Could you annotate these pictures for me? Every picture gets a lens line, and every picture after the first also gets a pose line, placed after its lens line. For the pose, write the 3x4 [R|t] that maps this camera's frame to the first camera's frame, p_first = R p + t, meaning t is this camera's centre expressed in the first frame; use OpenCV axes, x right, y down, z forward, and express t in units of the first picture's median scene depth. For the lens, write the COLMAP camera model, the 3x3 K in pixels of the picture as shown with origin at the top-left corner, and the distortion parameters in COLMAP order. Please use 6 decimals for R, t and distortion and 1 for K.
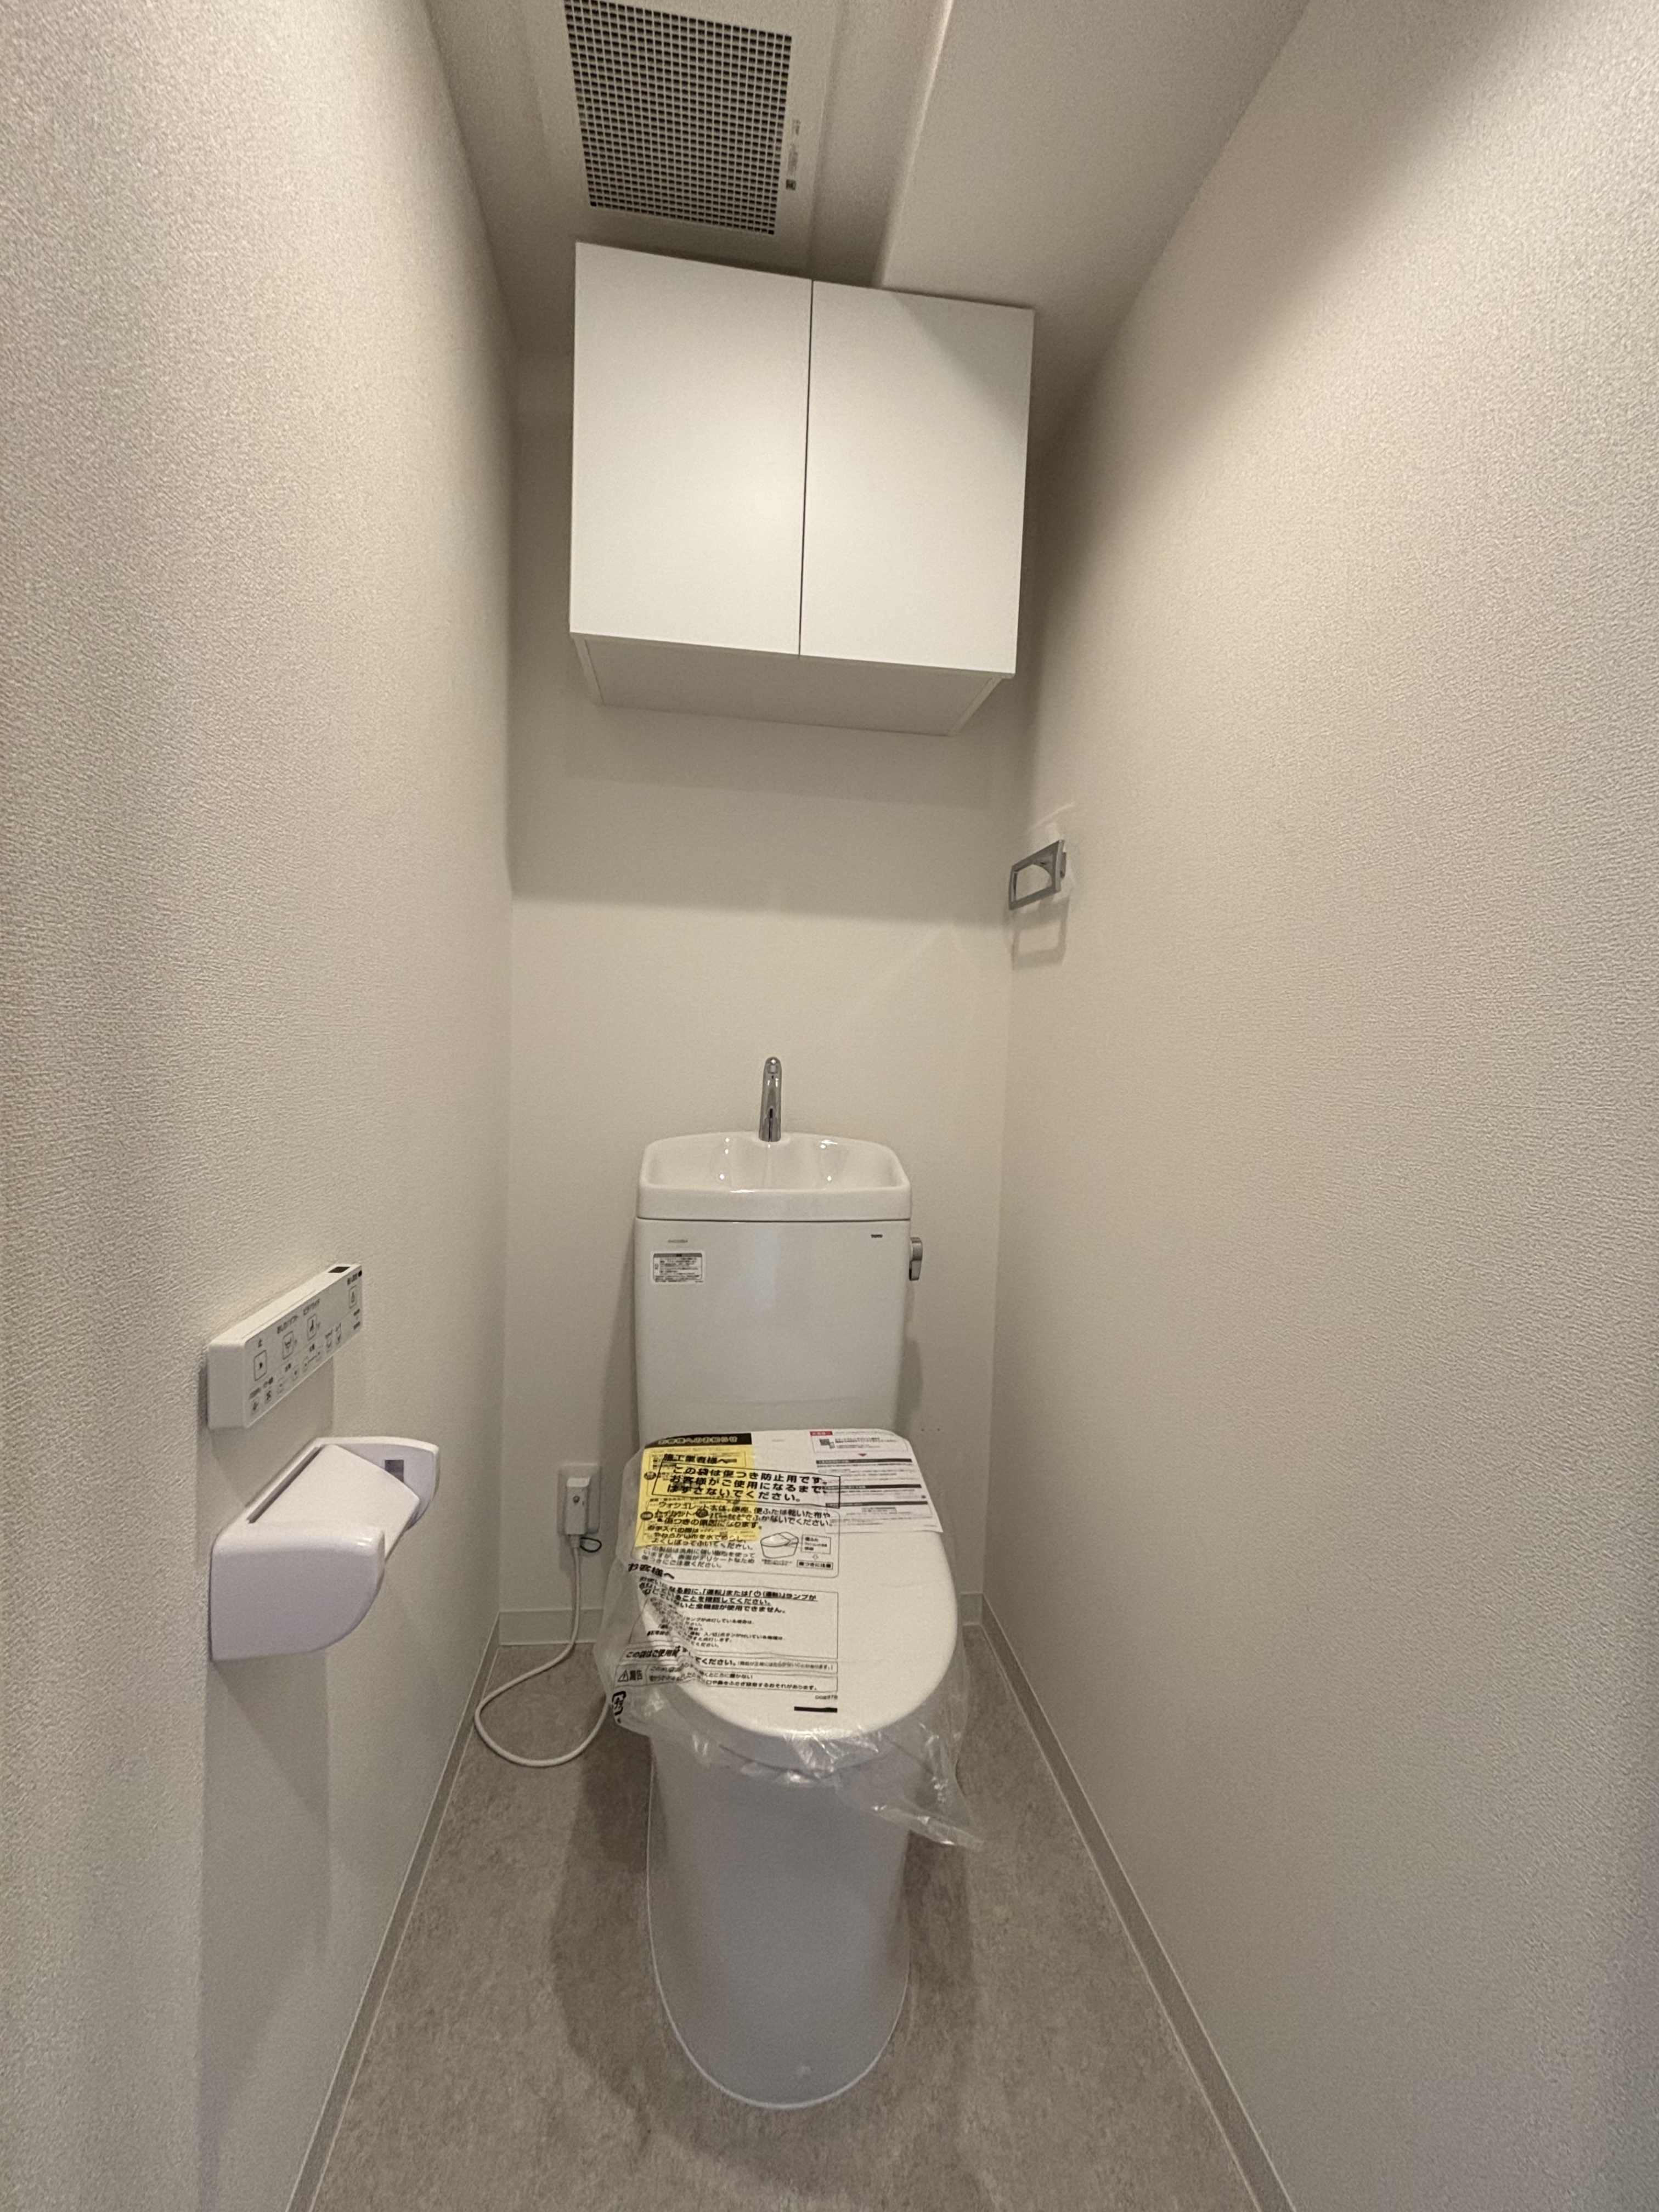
lens RADIAL K [[893.1, 0, 819.4], [0, 893.1, 1108.6], [0, 0, 1]] dist [0.022271, -0.000753]
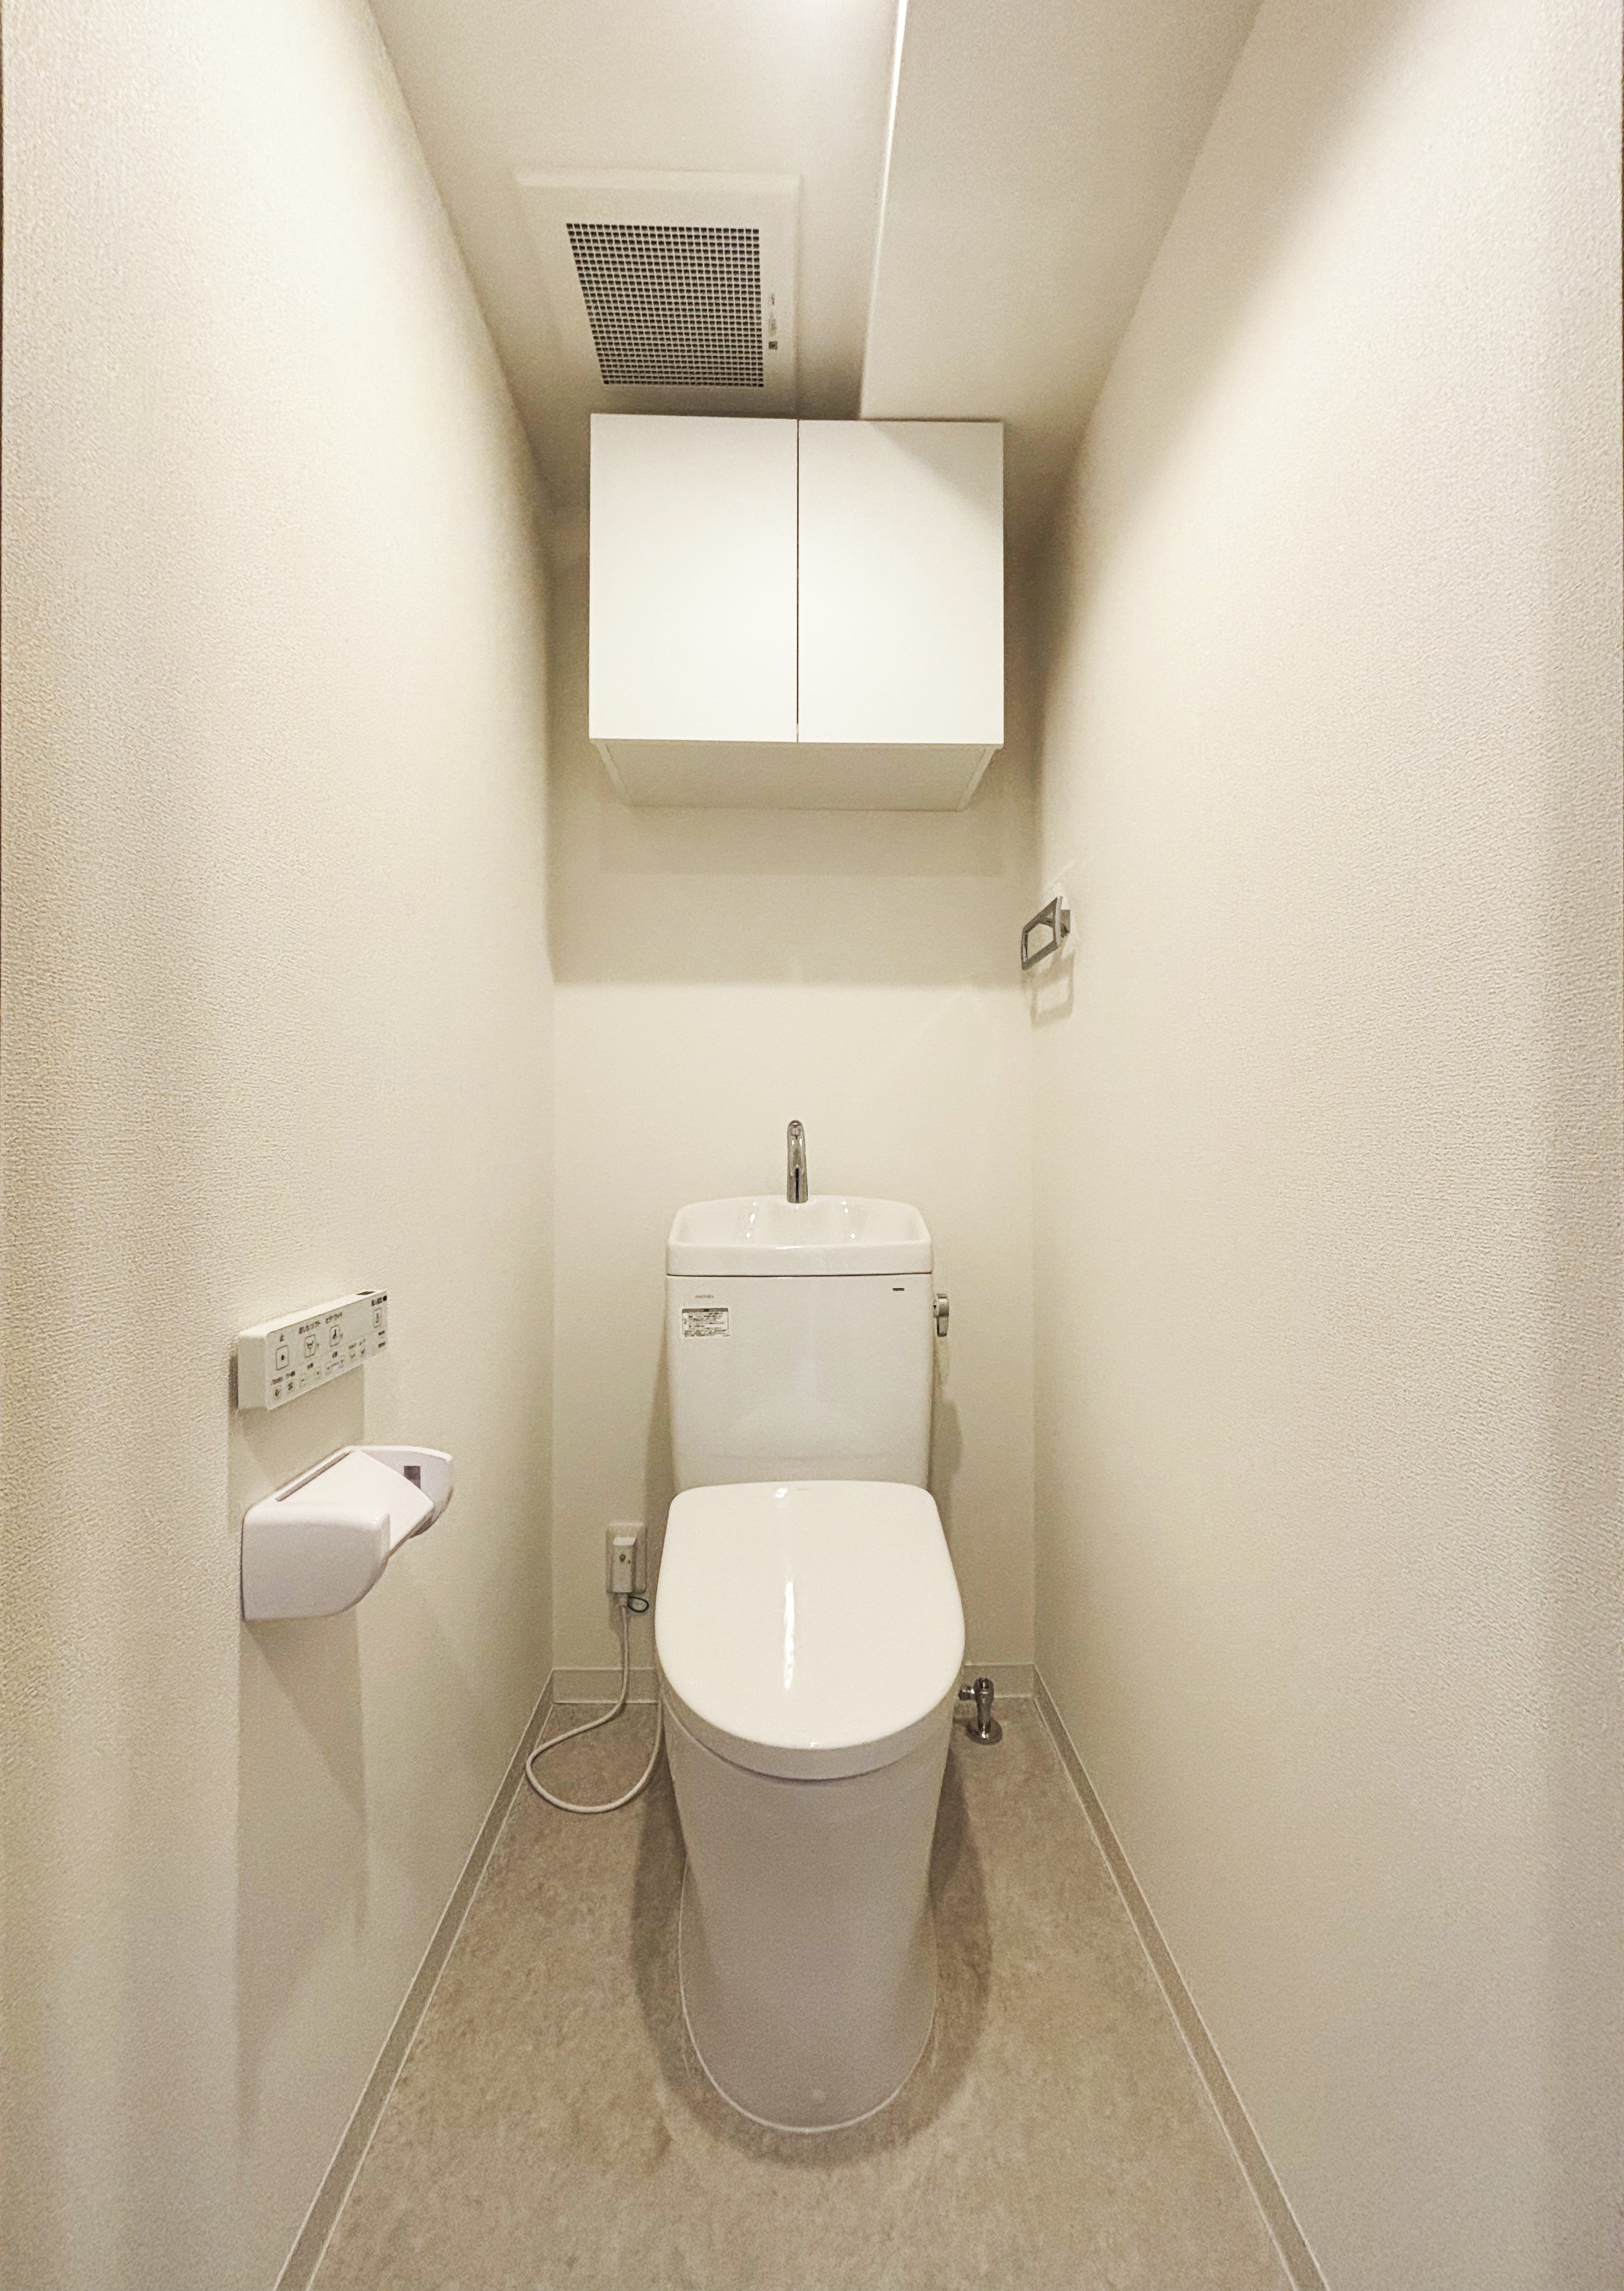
lens RADIAL K [[899.3, 0, 813.5], [0, 899.3, 1150.0], [0, 0, 1]] dist [0.002272, 0.000821]
pose [[0.994723, -0.035702, -0.096181, 0.089361], [0.029453, 0.997409, -0.065629, 0.060588], [0.098275, 0.062450, 0.993198, -0.045979]]
